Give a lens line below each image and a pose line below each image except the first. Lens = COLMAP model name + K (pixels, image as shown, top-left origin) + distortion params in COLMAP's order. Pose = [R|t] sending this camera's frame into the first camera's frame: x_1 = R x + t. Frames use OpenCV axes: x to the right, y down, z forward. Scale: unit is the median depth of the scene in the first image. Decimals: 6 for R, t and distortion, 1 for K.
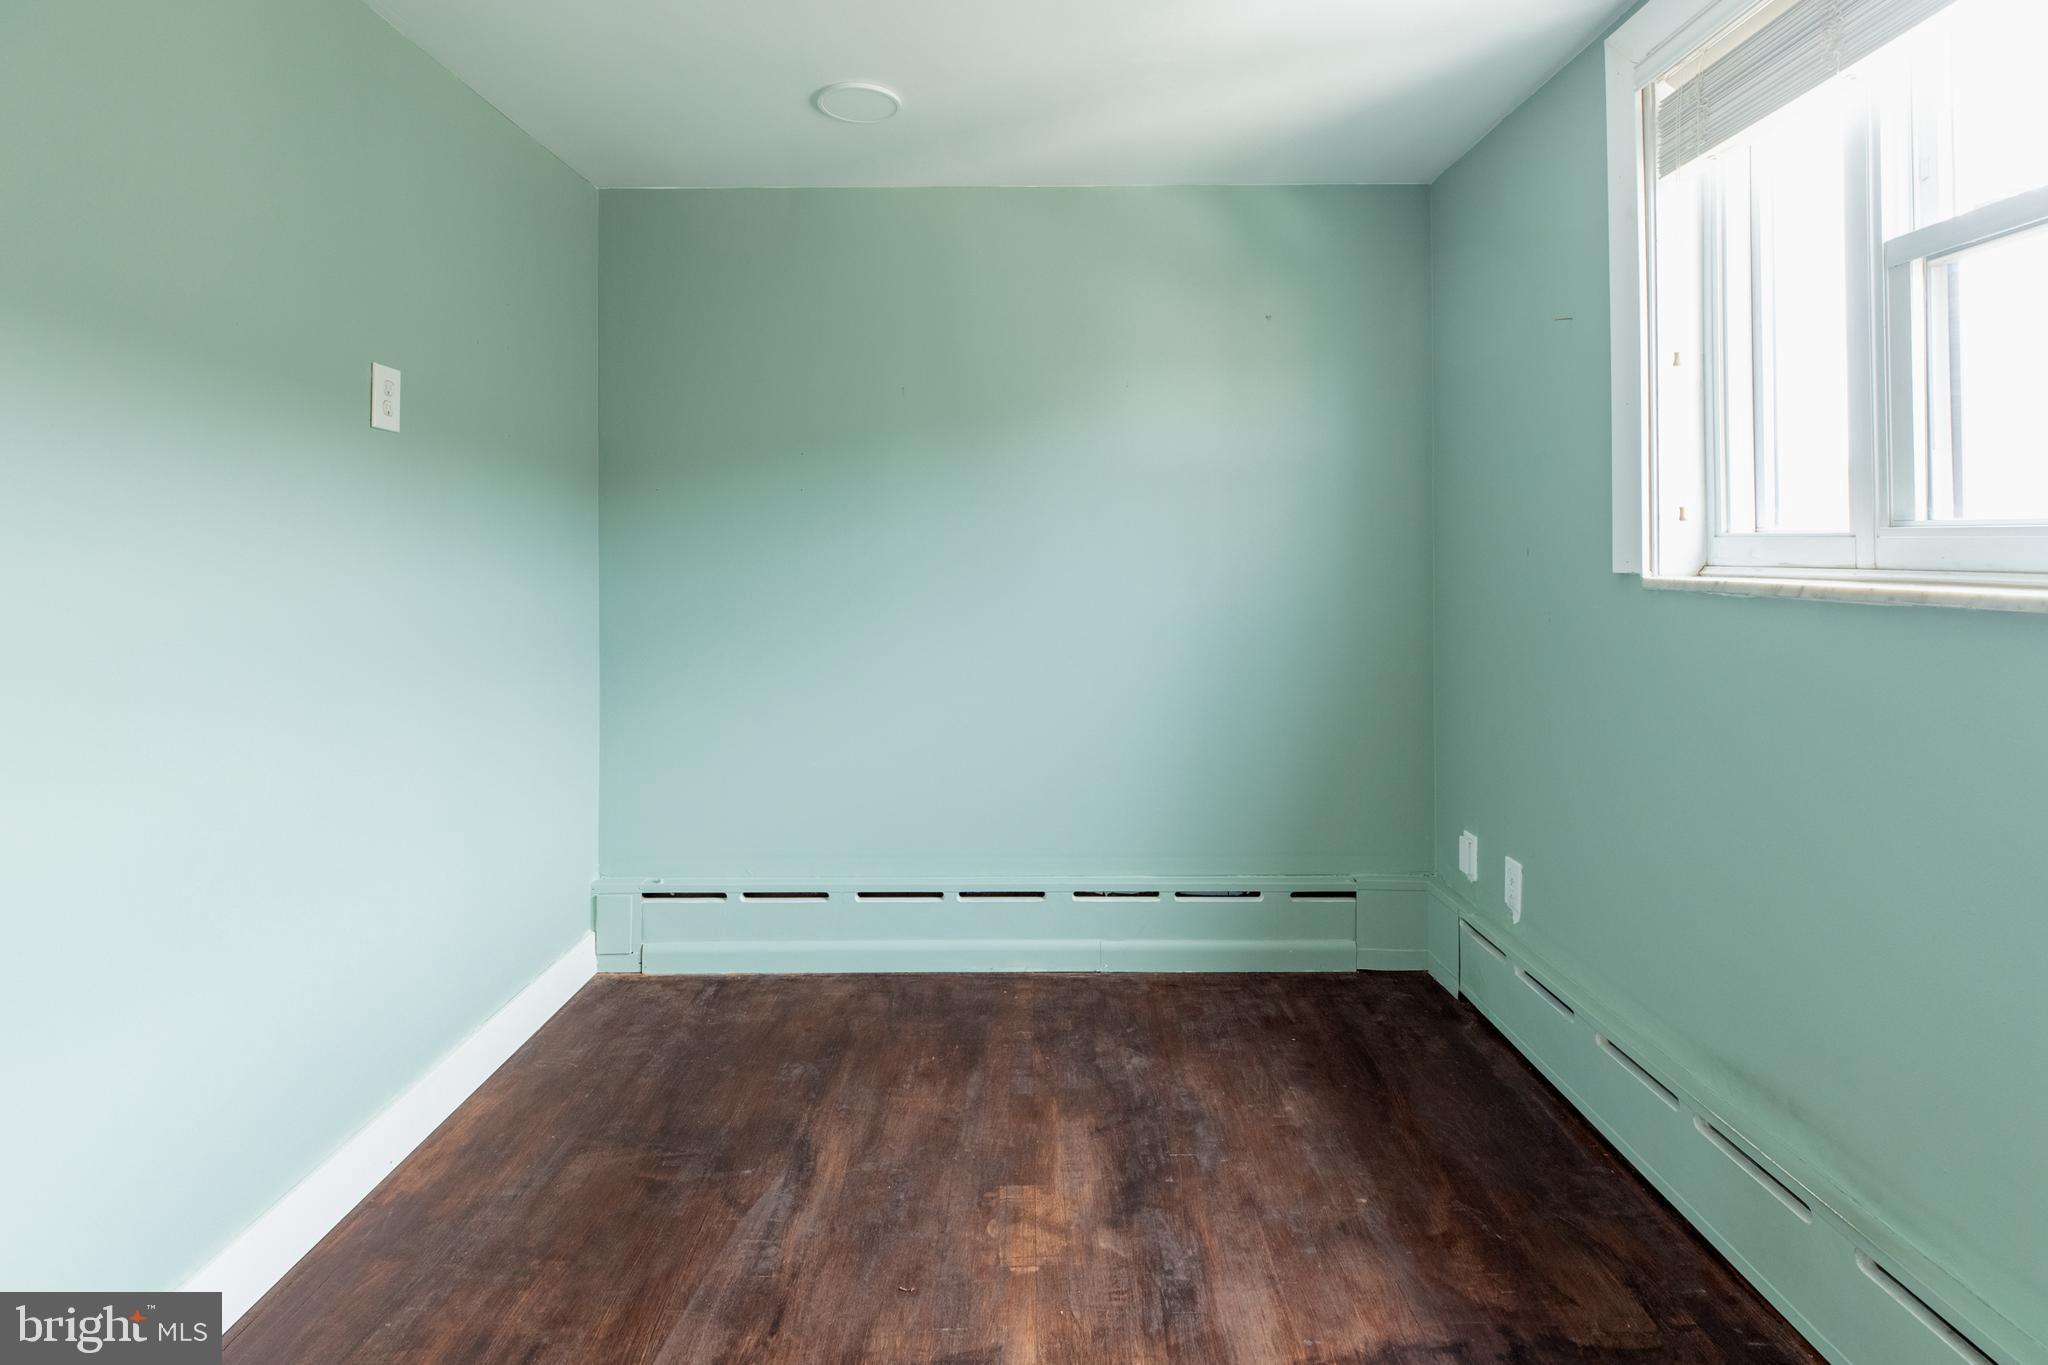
lens RADIAL K [[931.5, 0, 1019.2], [0, 931.5, 541.3], [0, 0, 1]] dist [-0.001218, 0.000398]
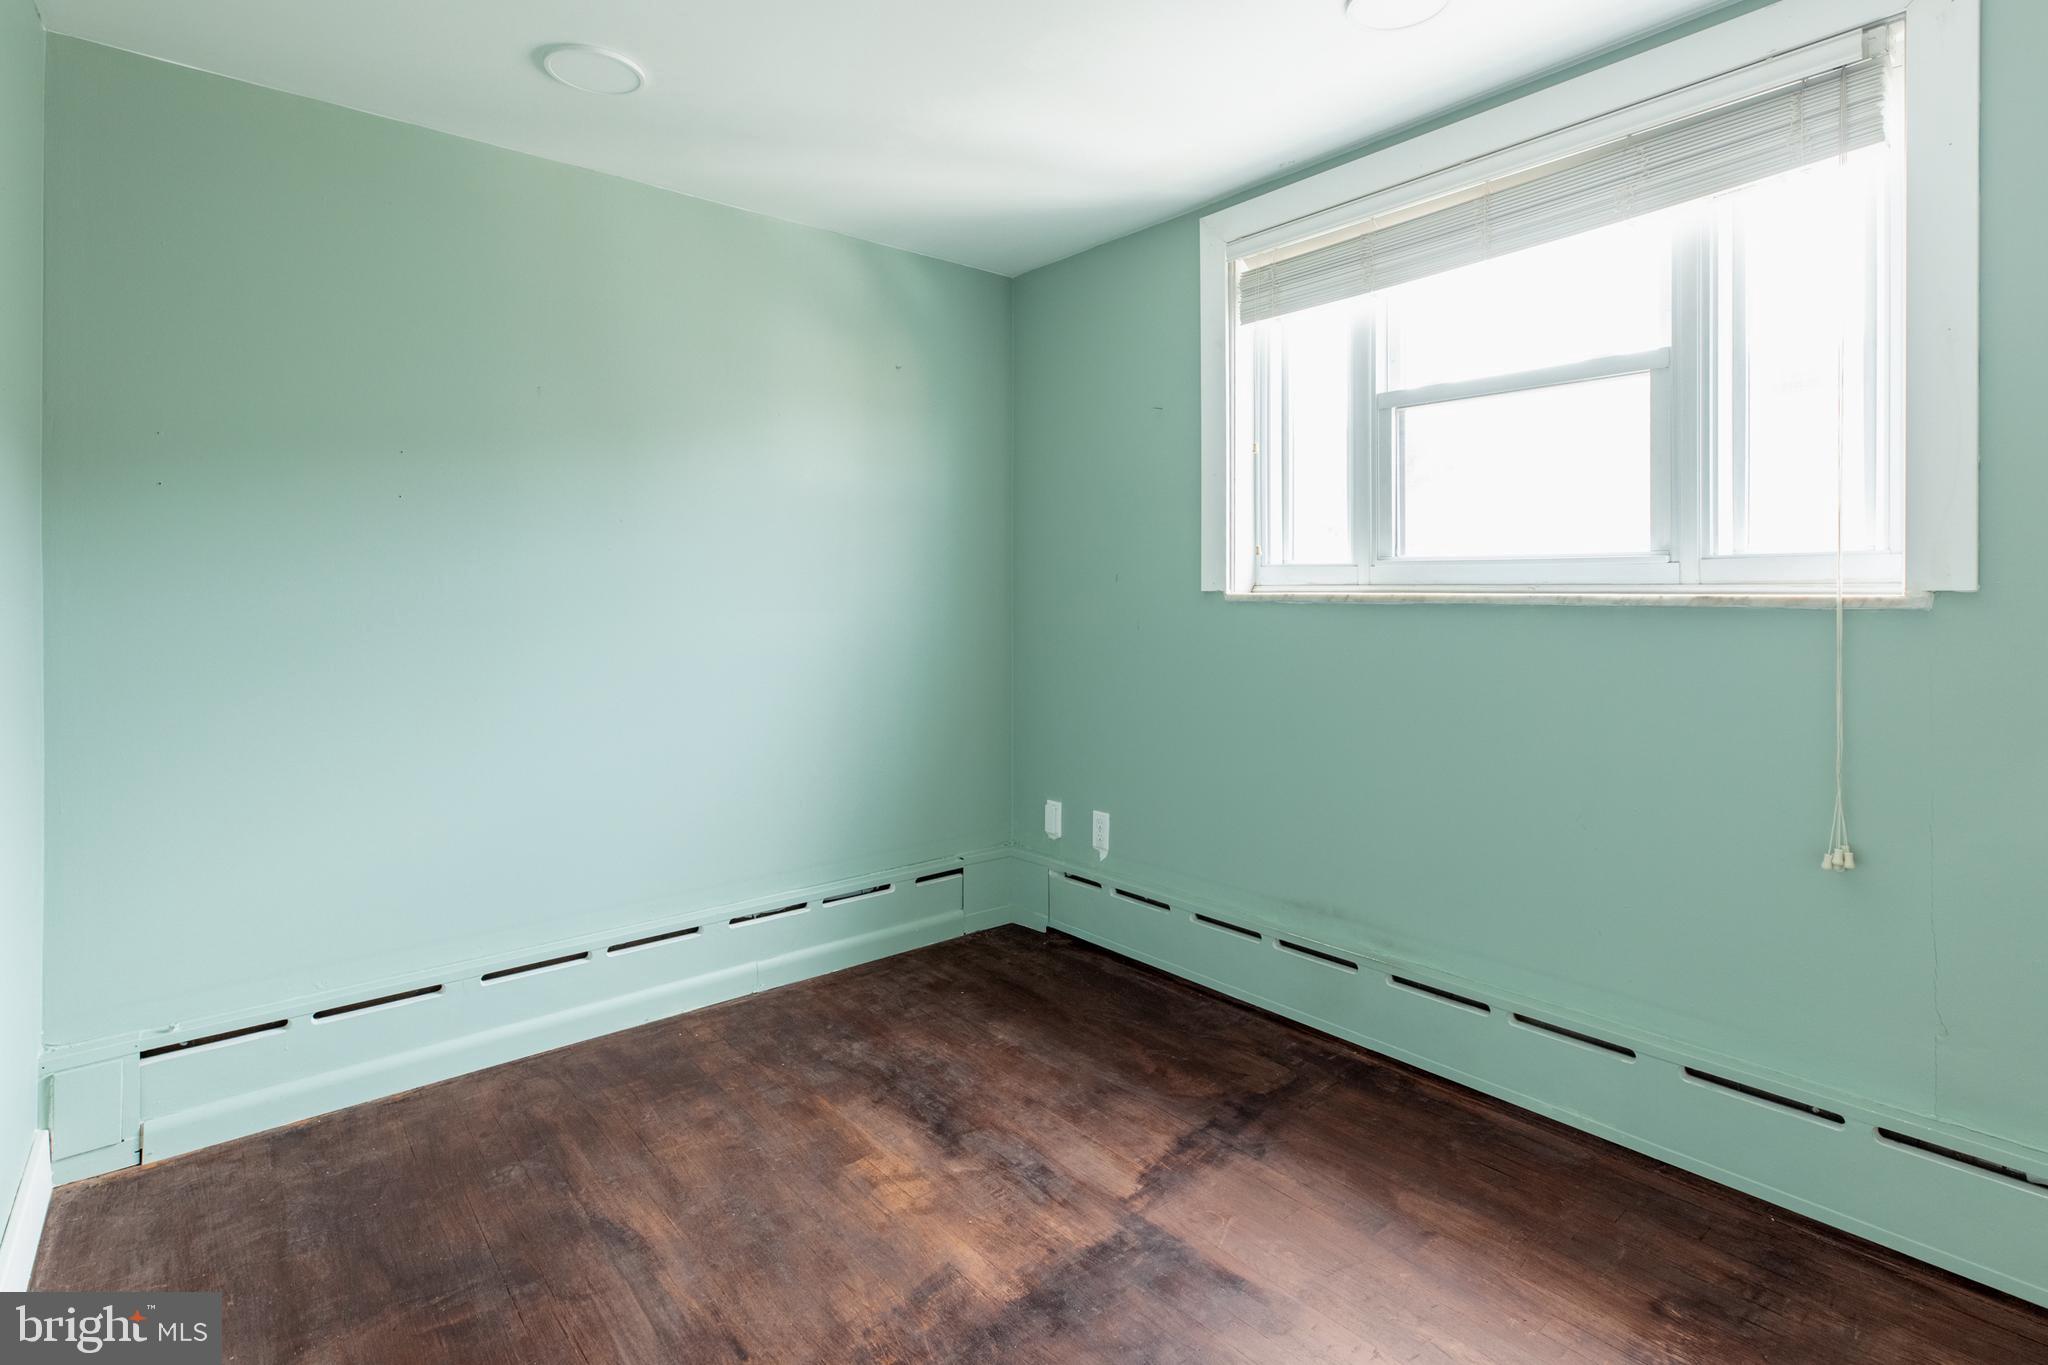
lens RADIAL K [[931.5, 0, 1043.8], [0, 931.5, 578.6], [0, 0, 1]] dist [-0.001218, 0.000398]
pose [[0.784138, 0.005499, 0.620562, -0.472361], [-0.006855, 0.999976, -0.000198, 0.017379], [-0.620548, -0.004099, 0.784158, 0.024730]]
